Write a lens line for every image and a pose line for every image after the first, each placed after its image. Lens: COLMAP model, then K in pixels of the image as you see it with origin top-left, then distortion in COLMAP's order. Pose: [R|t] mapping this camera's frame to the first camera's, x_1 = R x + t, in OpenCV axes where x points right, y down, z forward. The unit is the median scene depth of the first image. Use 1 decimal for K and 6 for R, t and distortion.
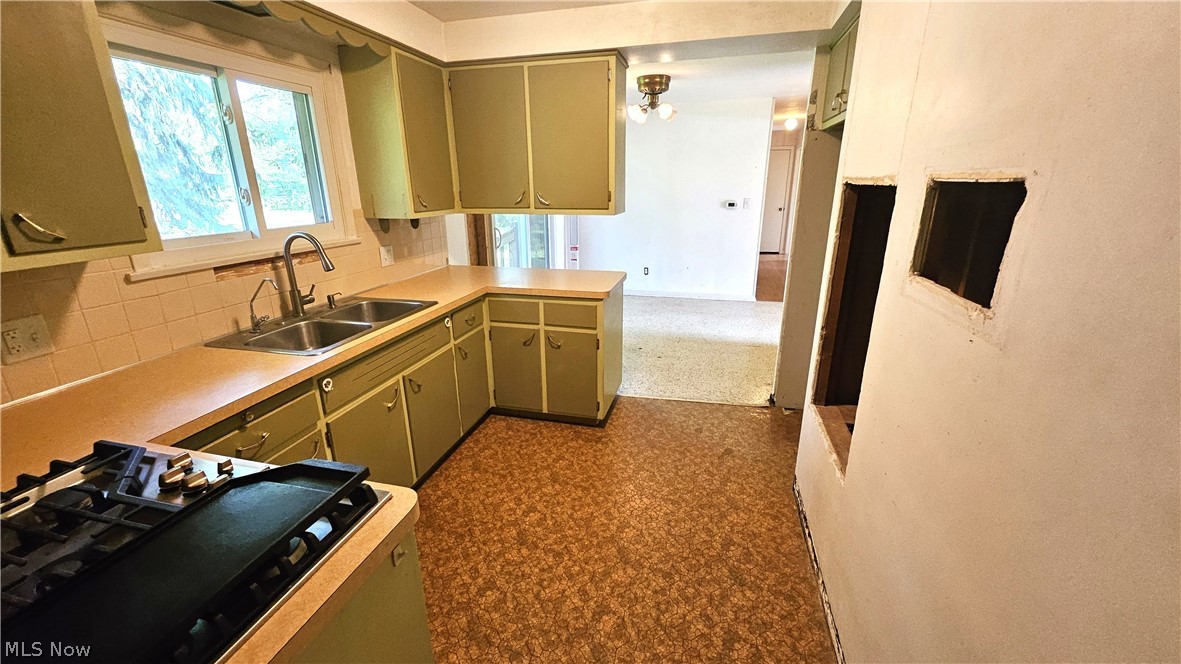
lens RADIAL K [[463.7, 0, 598.9], [0, 463.7, 325.1], [0, 0, 1]] dist [0.005650, -0.002968]
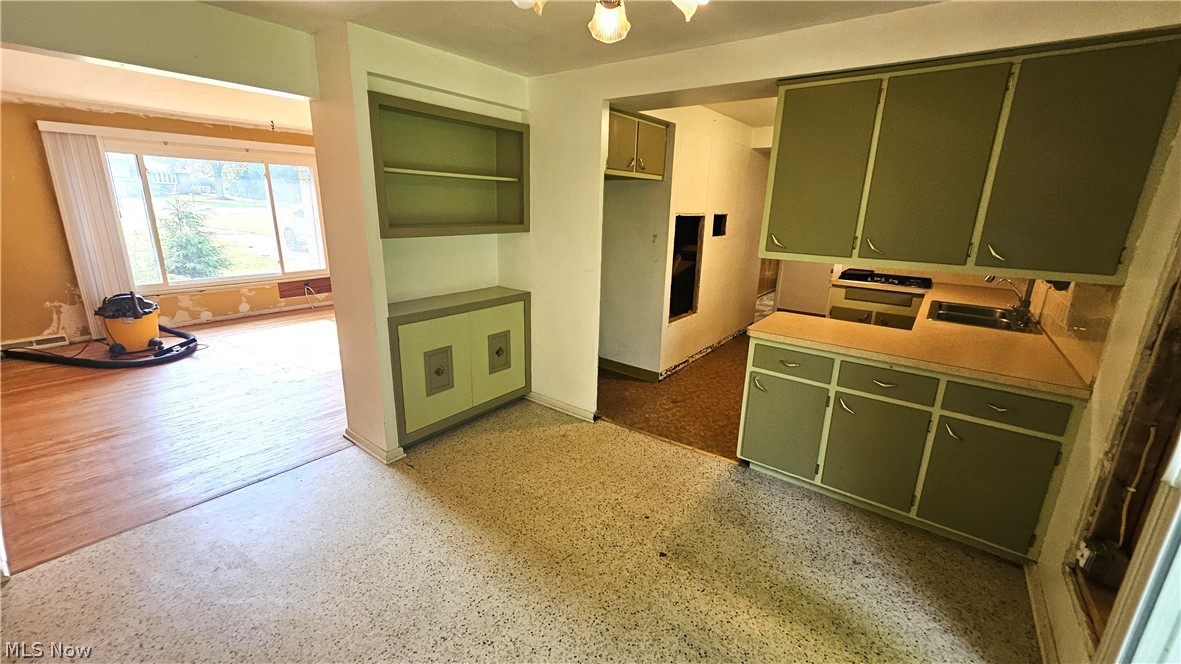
lens RADIAL K [[463.7, 0, 588.7], [0, 463.7, 330.4], [0, 0, 1]] dist [0.005650, -0.002968]
pose [[-0.915247, -0.119696, 0.384702, -0.001689], [0.102897, 0.853738, 0.510434, -0.846794], [-0.389532, 0.506758, -0.769065, 2.633863]]
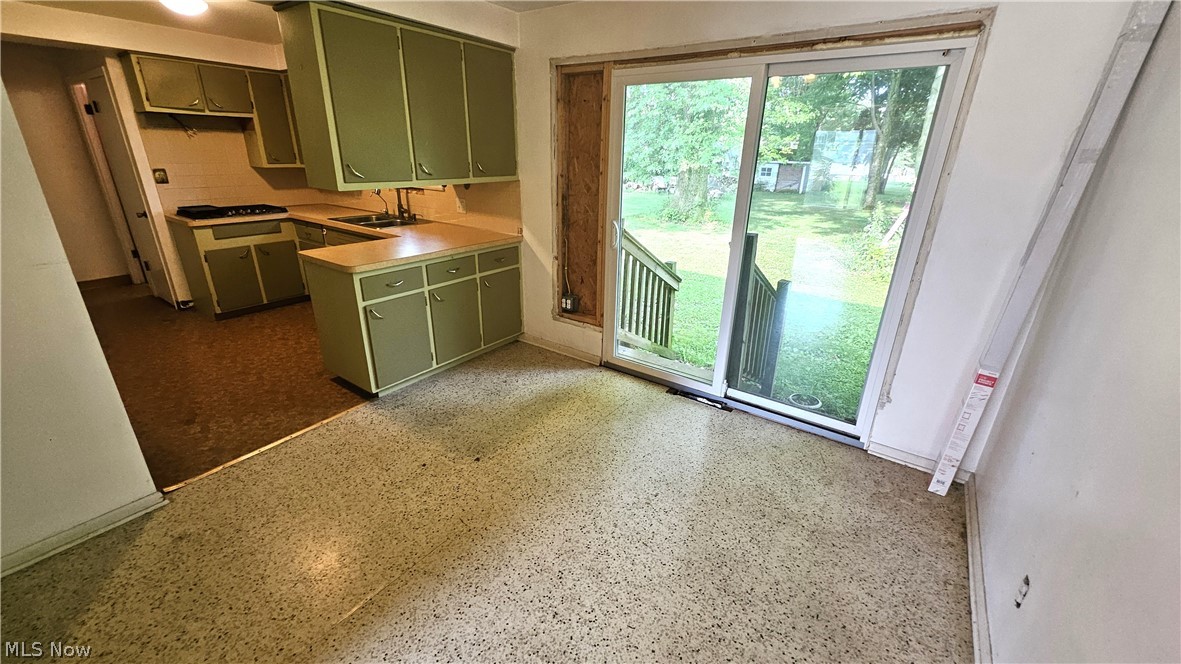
lens RADIAL K [[463.7, 0, 594.9], [0, 463.7, 329.1], [0, 0, 1]] dist [0.005650, -0.002968]
pose [[-0.364018, 0.333147, -0.869772, 0.969511], [-0.297032, 0.843556, 0.447420, -0.770461], [0.882759, 0.421219, -0.208114, 2.400240]]
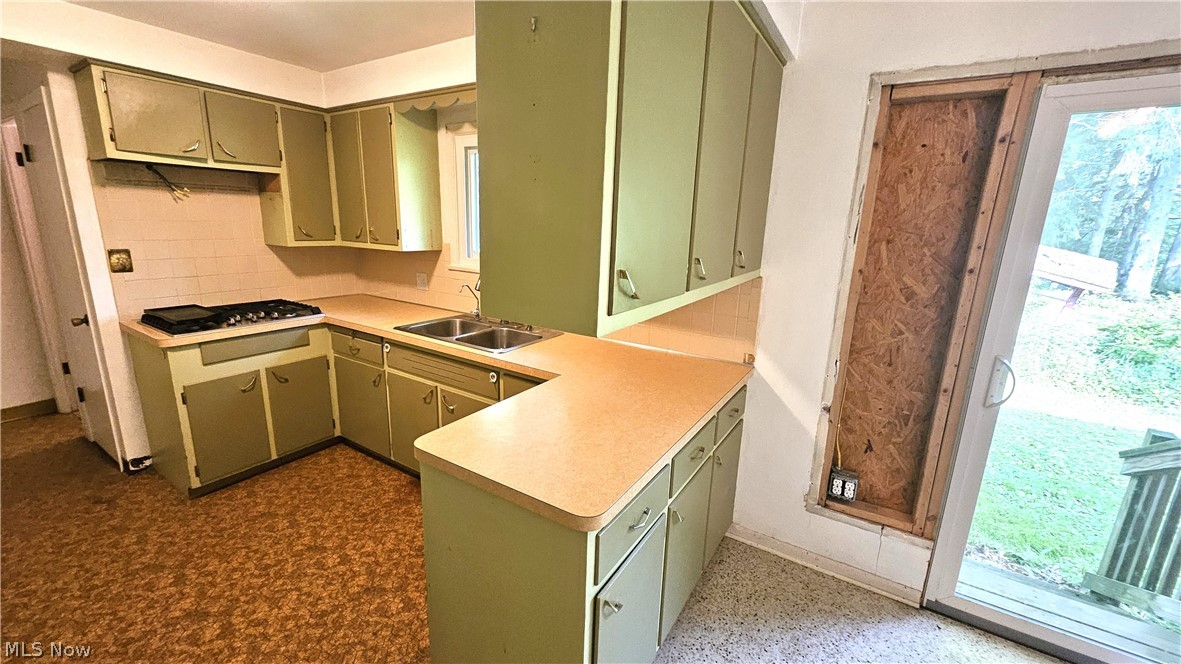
lens RADIAL K [[463.7, 0, 590.9], [0, 463.7, 330.9], [0, 0, 1]] dist [0.005650, -0.002968]
pose [[-0.316130, 0.216808, -0.923610, 0.485209], [-0.311842, 0.895696, 0.316991, -0.493509], [0.896000, 0.388231, -0.215547, 1.530167]]
